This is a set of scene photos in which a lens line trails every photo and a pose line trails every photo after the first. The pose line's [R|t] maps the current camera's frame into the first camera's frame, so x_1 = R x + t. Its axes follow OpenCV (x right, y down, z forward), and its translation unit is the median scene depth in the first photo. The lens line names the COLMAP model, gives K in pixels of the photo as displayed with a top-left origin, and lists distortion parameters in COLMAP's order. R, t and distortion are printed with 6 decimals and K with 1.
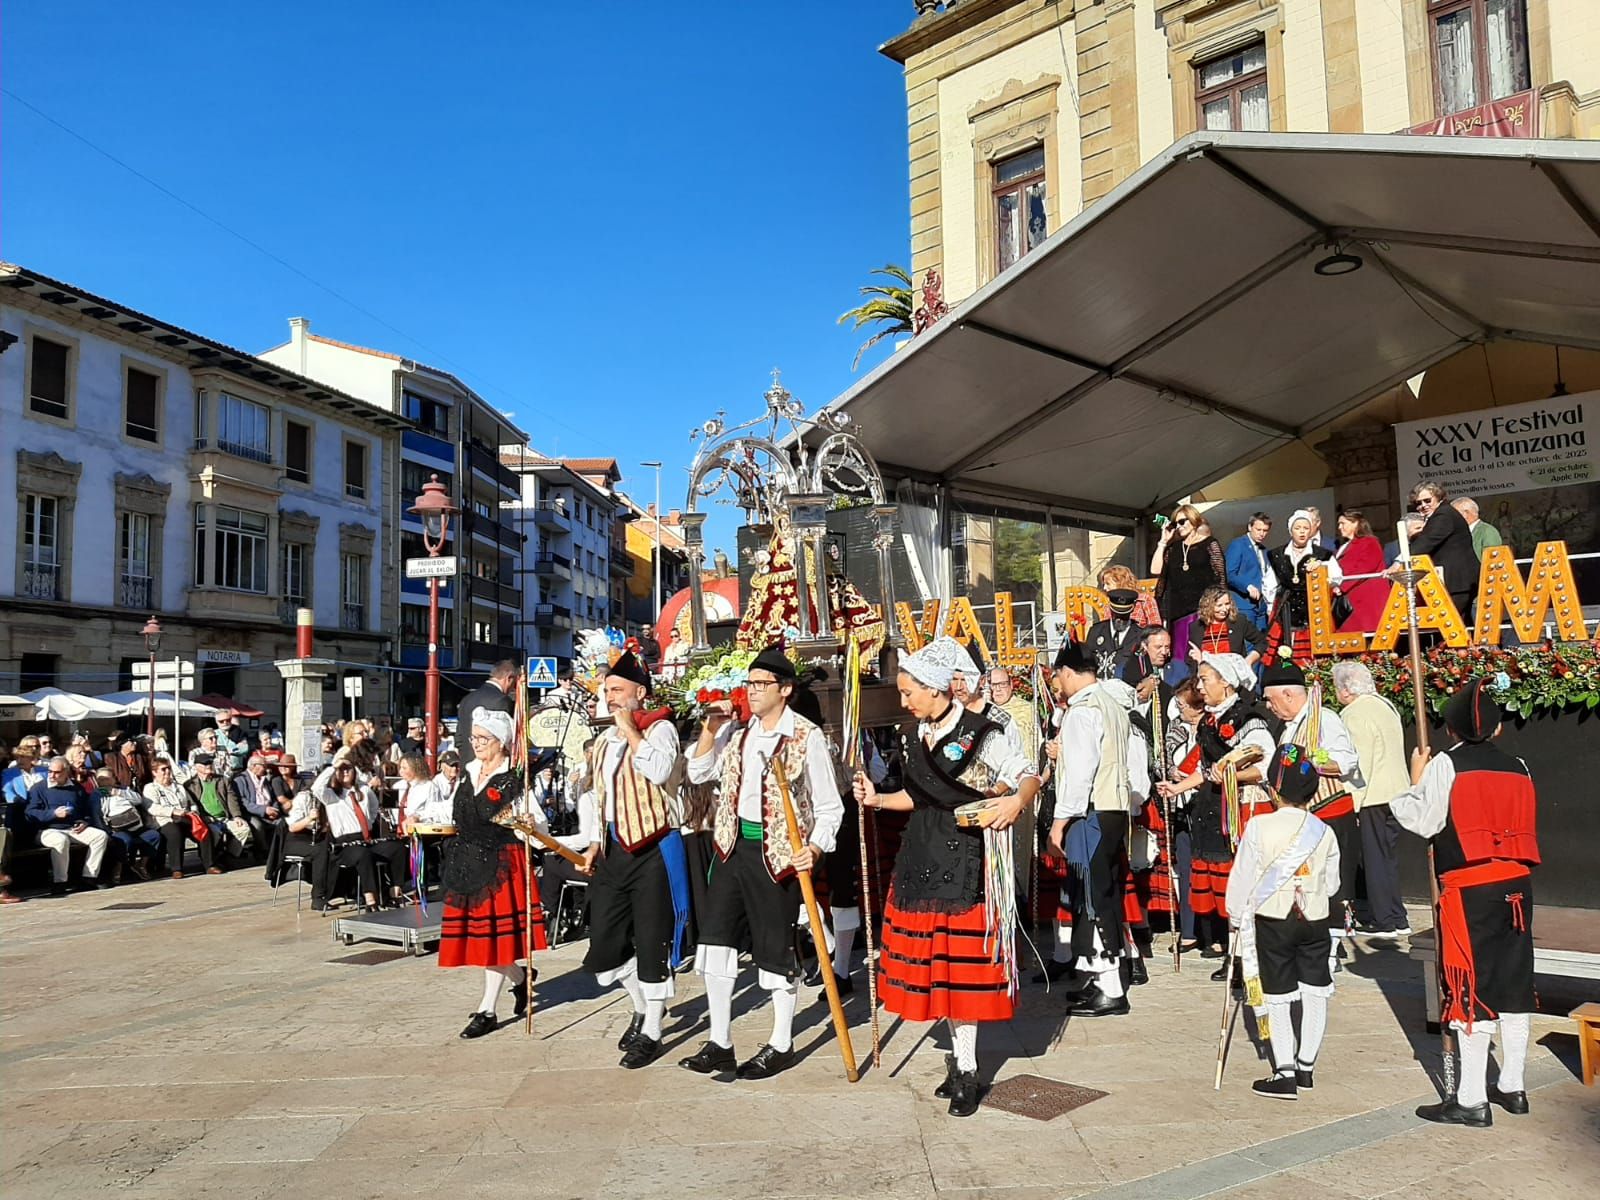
lens RADIAL K [[1270.2, 0, 803.0], [0, 1270.2, 606.5], [0, 0, 1]] dist [0.067475, -0.125493]
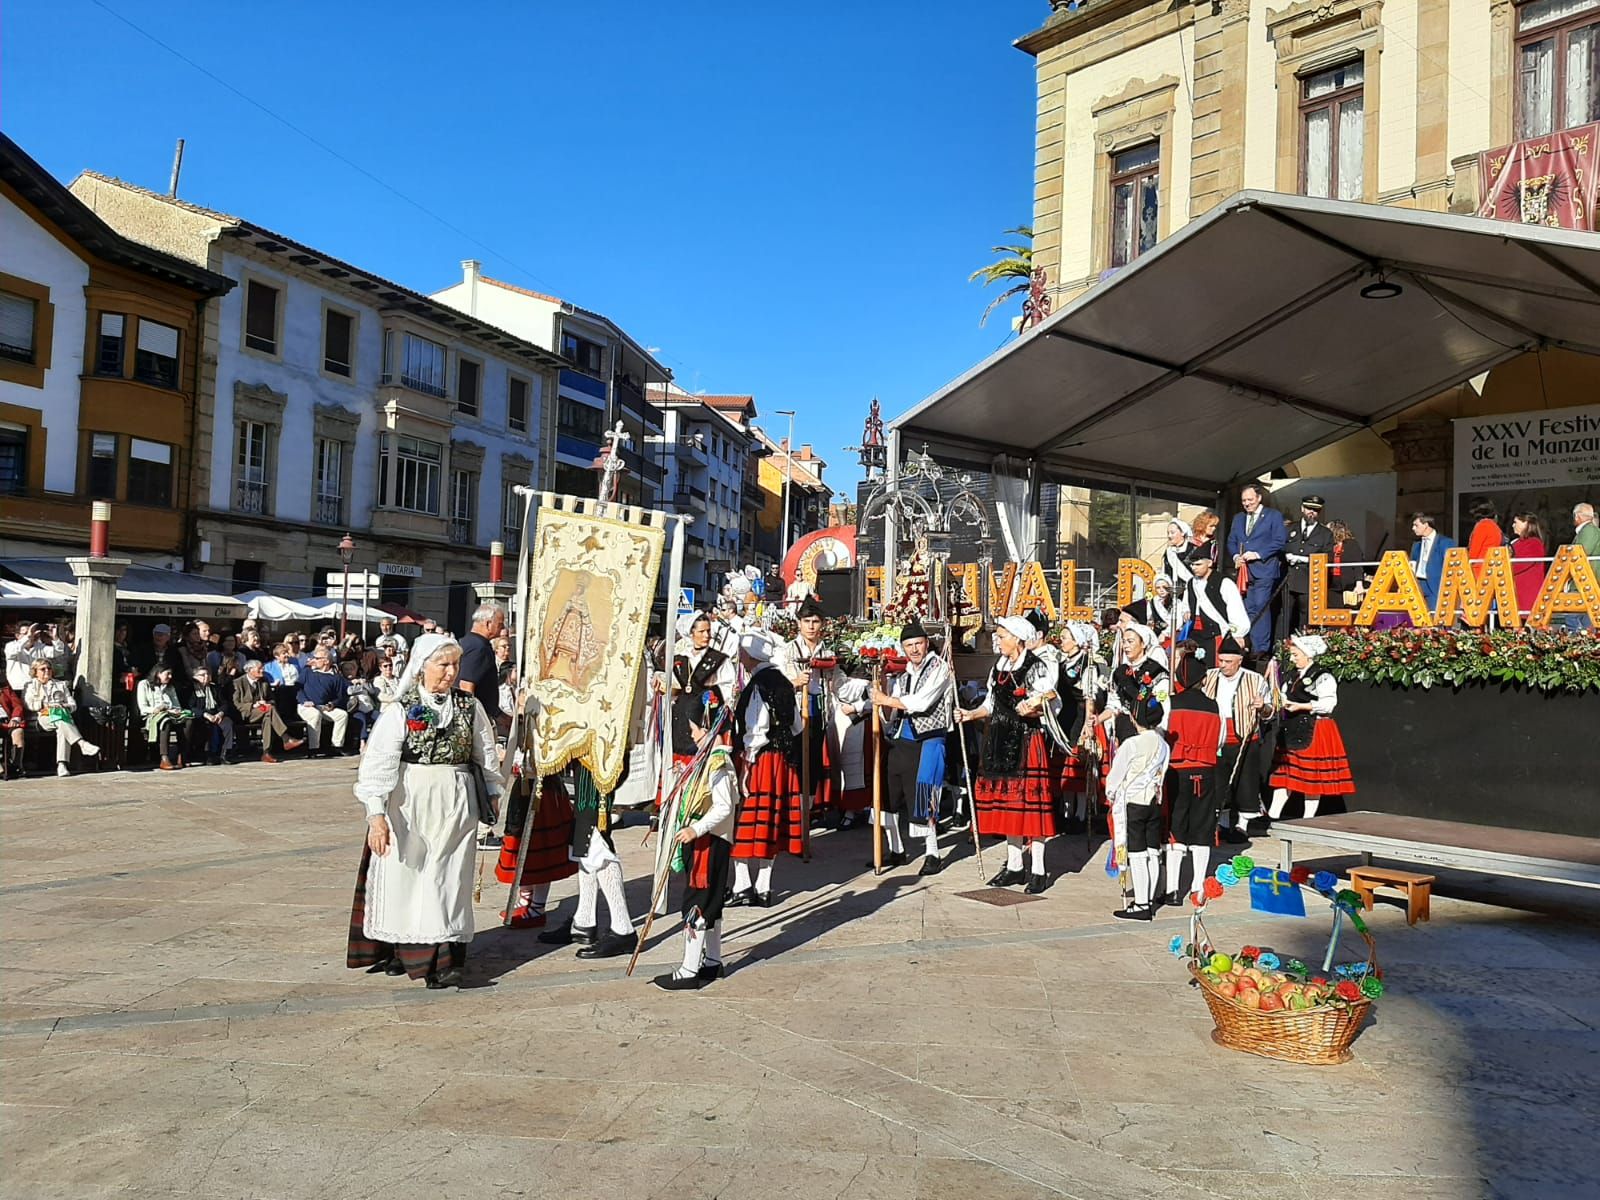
lens RADIAL K [[1270.2, 0, 804.1], [0, 1270.2, 595.5], [0, 0, 1]] dist [0.067475, -0.125493]
pose [[0.993933, 0.051433, -0.097223, 0.009616], [-0.047152, 0.997836, 0.045825, -0.007730], [0.099369, -0.040963, 0.994207, -0.085395]]
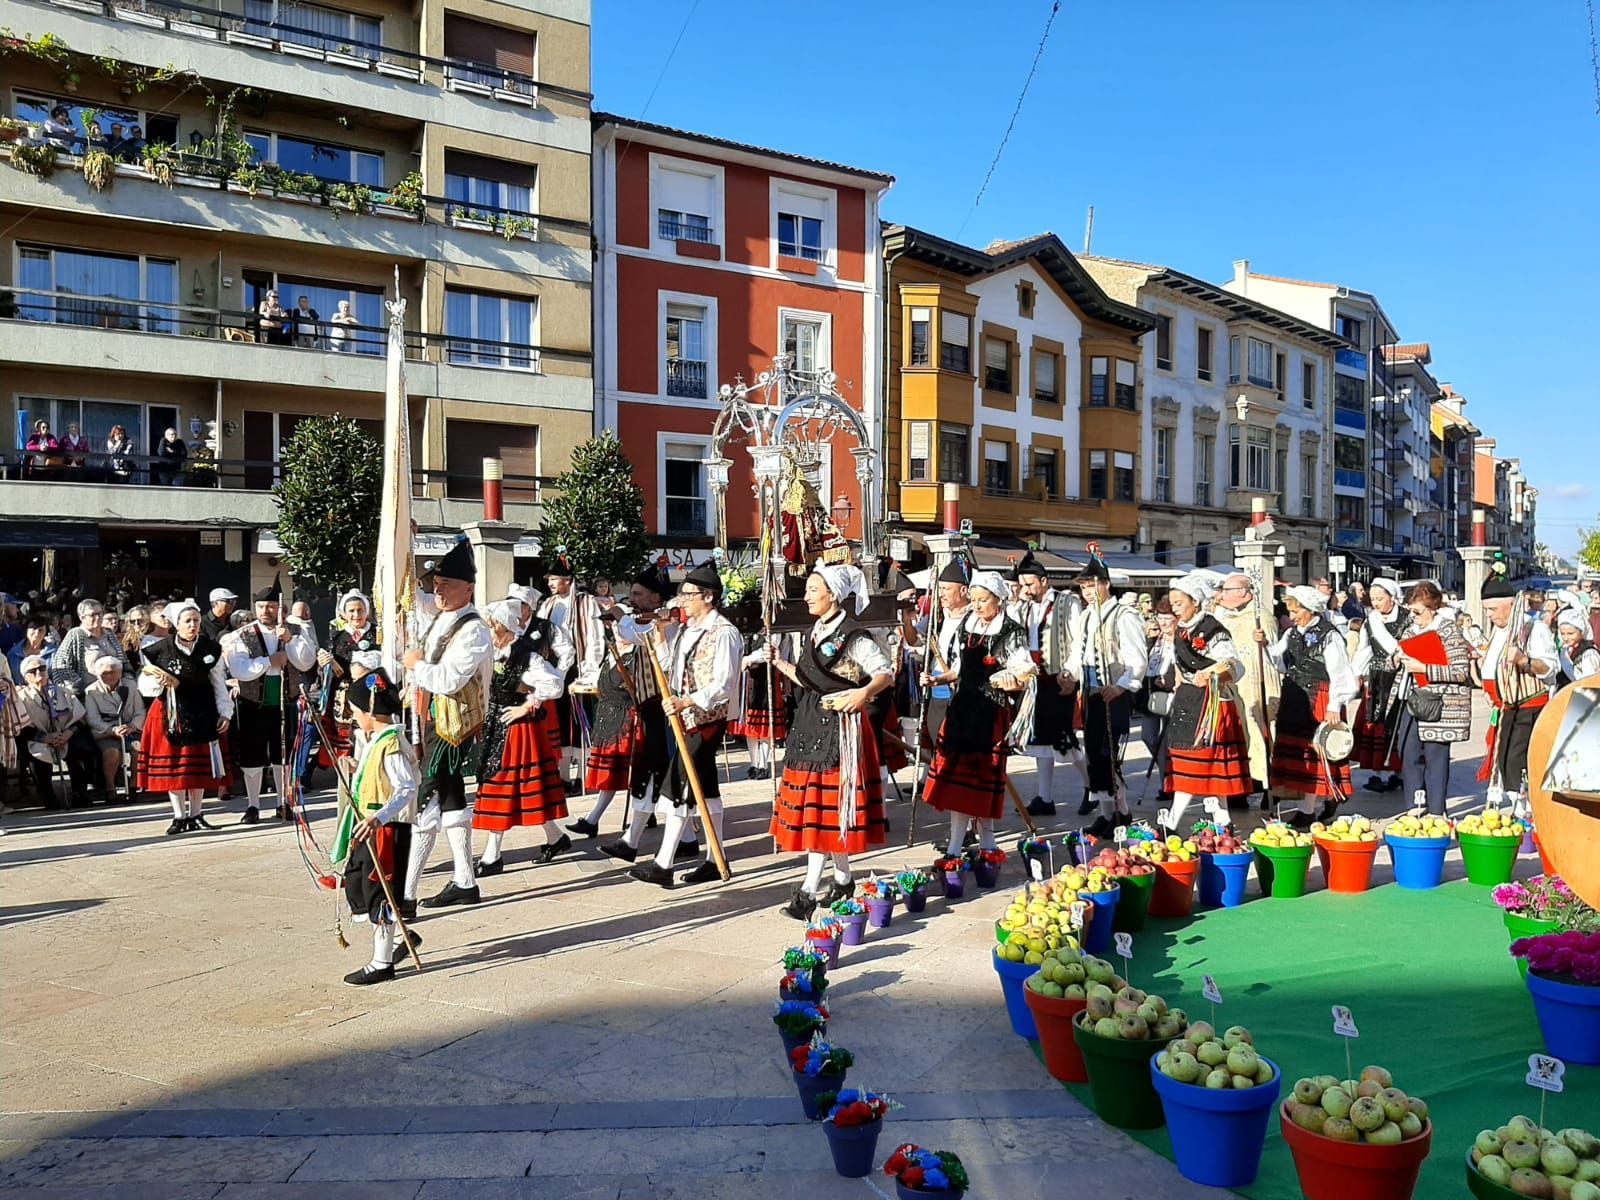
lens RADIAL K [[1270.2, 0, 796.7], [0, 1270.2, 596.0], [0, 0, 1]] dist [0.067475, -0.125493]
pose [[0.885931, 0.019781, -0.463395, -0.283275], [0.023003, 0.995987, 0.086494, -0.031979], [0.463246, -0.087287, 0.881921, -0.425433]]
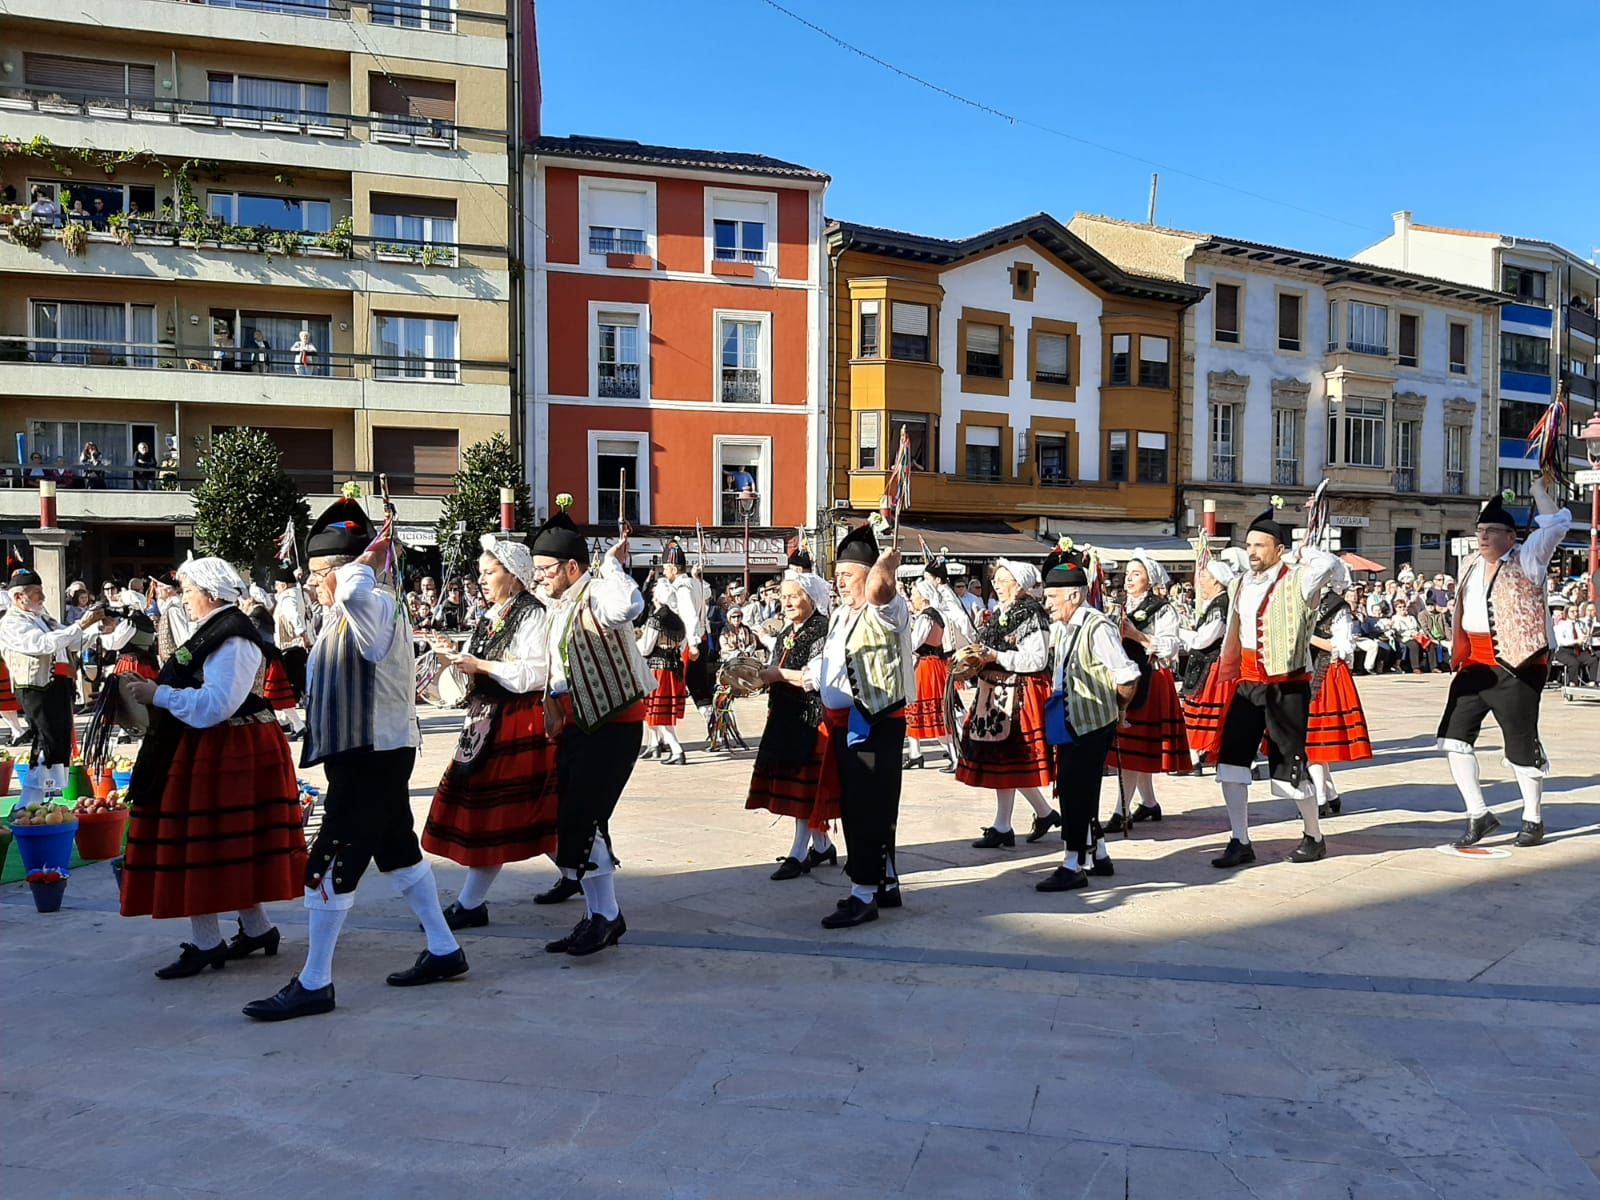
lens RADIAL K [[1270.2, 0, 791.1], [0, 1270.2, 608.2], [0, 0, 1]] dist [0.067475, -0.125493]
pose [[0.717921, 0.043169, -0.694784, 0.018998], [0.041598, 0.993631, 0.104720, -0.032099], [0.694880, -0.104083, 0.711554, -0.277154]]
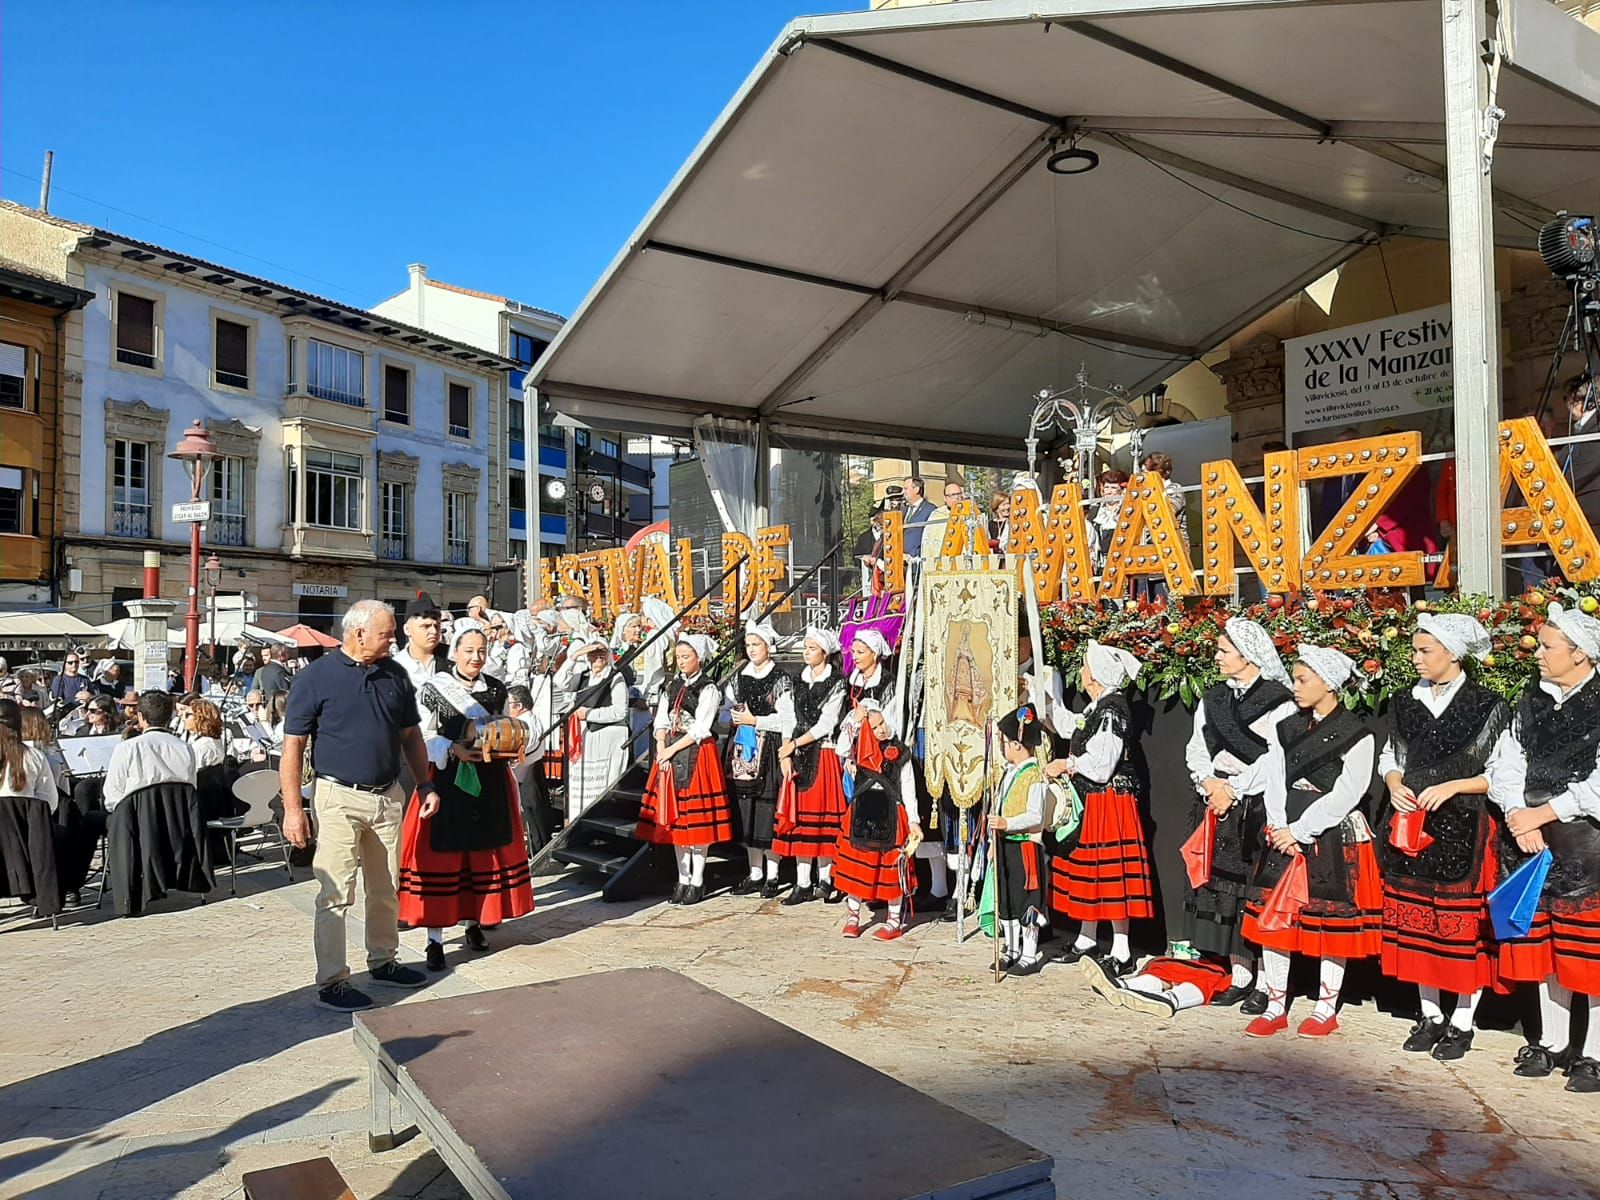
lens RADIAL K [[1270.2, 0, 803.0], [0, 1270.2, 597.7], [0, 0, 1]] dist [0.067475, -0.125493]
pose [[0.982613, 0.007632, -0.185508, 0.156697], [0.001012, 0.998920, 0.046455, -0.004068], [0.185662, -0.045835, 0.981544, 0.037598]]
